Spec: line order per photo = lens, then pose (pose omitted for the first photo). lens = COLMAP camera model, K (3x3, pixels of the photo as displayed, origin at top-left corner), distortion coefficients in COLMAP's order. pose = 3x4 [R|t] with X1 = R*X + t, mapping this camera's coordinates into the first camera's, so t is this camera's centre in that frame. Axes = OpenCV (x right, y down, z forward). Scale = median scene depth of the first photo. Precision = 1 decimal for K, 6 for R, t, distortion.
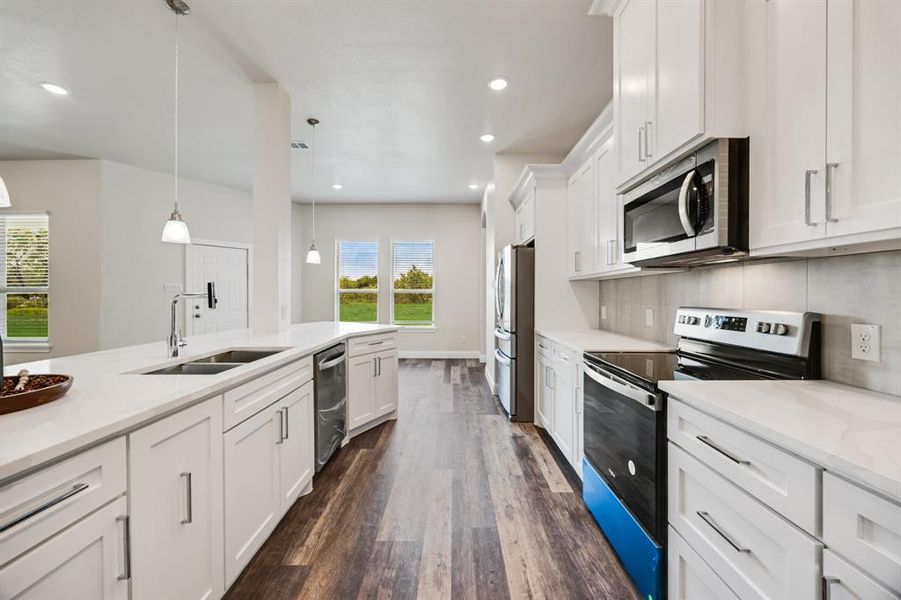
lens RADIAL K [[345.9, 0, 451.1], [0, 345.9, 296.8], [0, 0, 1]] dist [-0.002884, -0.000252]
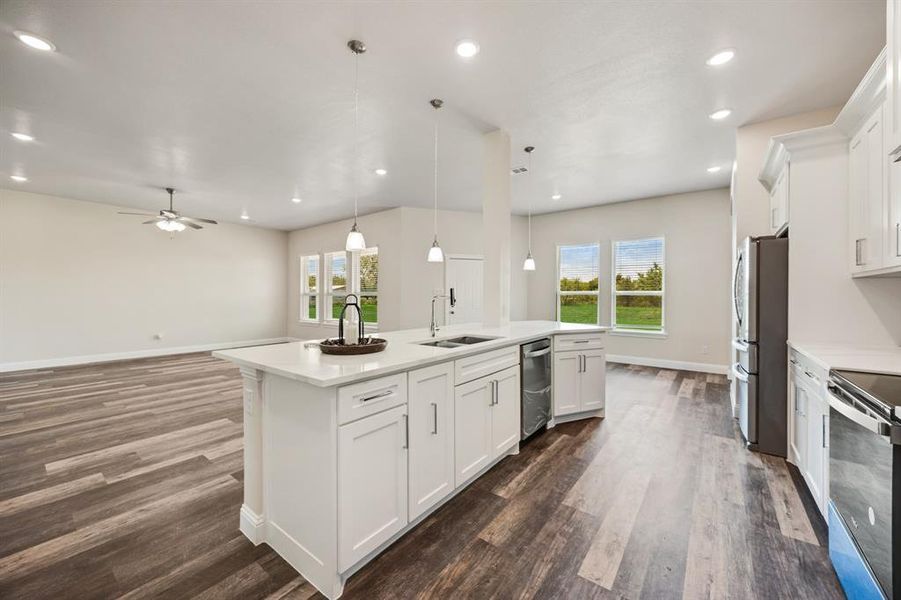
lens RADIAL K [[345.9, 0, 452.0], [0, 345.9, 300.3], [0, 0, 1]] dist [-0.002884, -0.000252]
pose [[0.797038, 0.007915, -0.603878, 0.127364], [-0.005494, 0.999968, 0.005854, 0.000875], [0.603905, -0.001348, 0.797055, -0.115922]]
